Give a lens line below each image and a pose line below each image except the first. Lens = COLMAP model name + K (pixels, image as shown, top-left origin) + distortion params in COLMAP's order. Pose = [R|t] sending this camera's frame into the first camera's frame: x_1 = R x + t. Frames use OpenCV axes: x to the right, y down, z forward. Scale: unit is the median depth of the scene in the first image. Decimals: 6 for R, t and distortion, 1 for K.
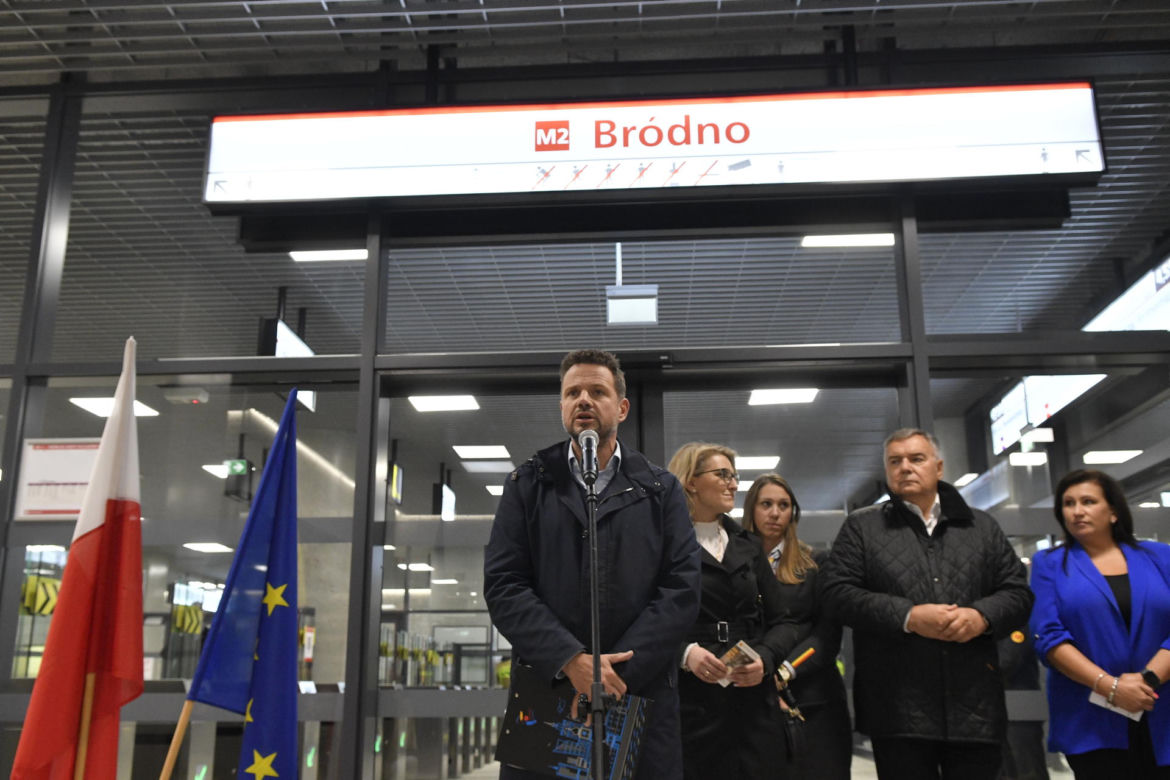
lens RADIAL K [[1141.7, 0, 575.8], [0, 1141.7, 378.8], [0, 0, 1]] dist [0.032332, 0.000000]
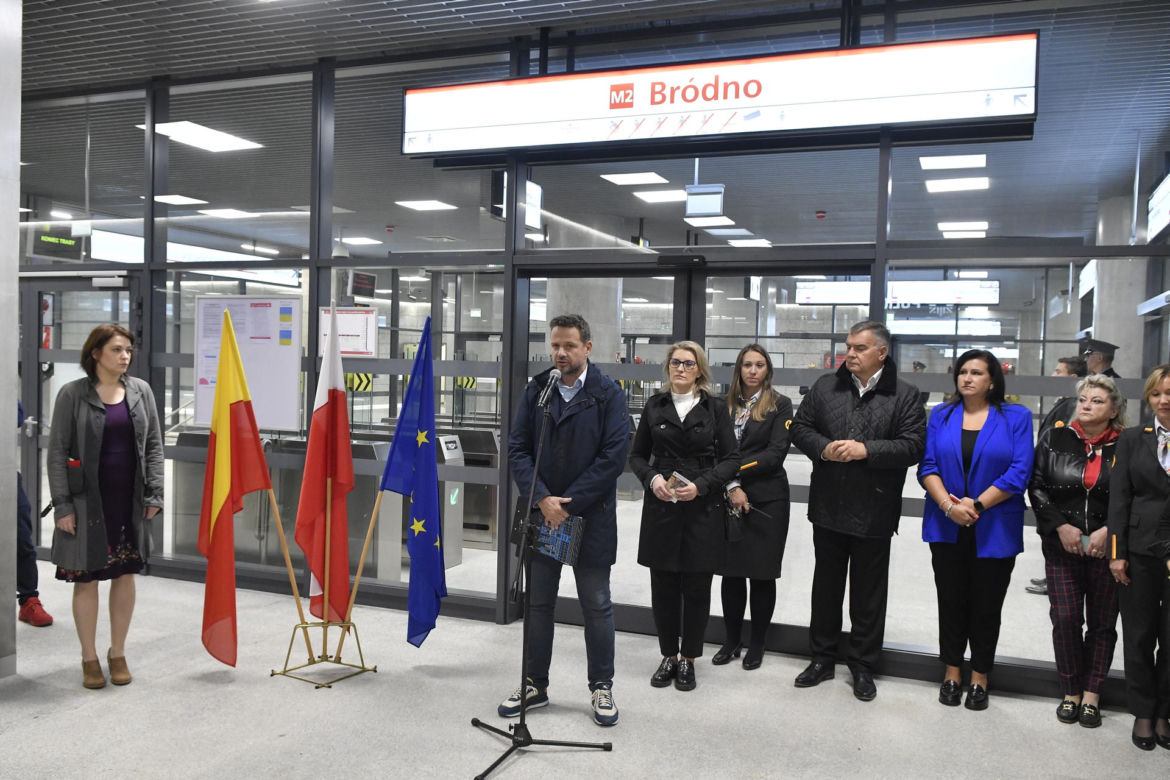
lens RADIAL K [[1047.3, 0, 589.6], [0, 1047.3, 388.1], [0, 0, 1]] dist [0.013123, -0.029706]
pose [[0.952093, 0.037003, -0.303562, 0.347228], [0.055658, 0.955106, 0.290990, -0.248702], [0.300702, -0.293945, 0.907290, -0.282476]]
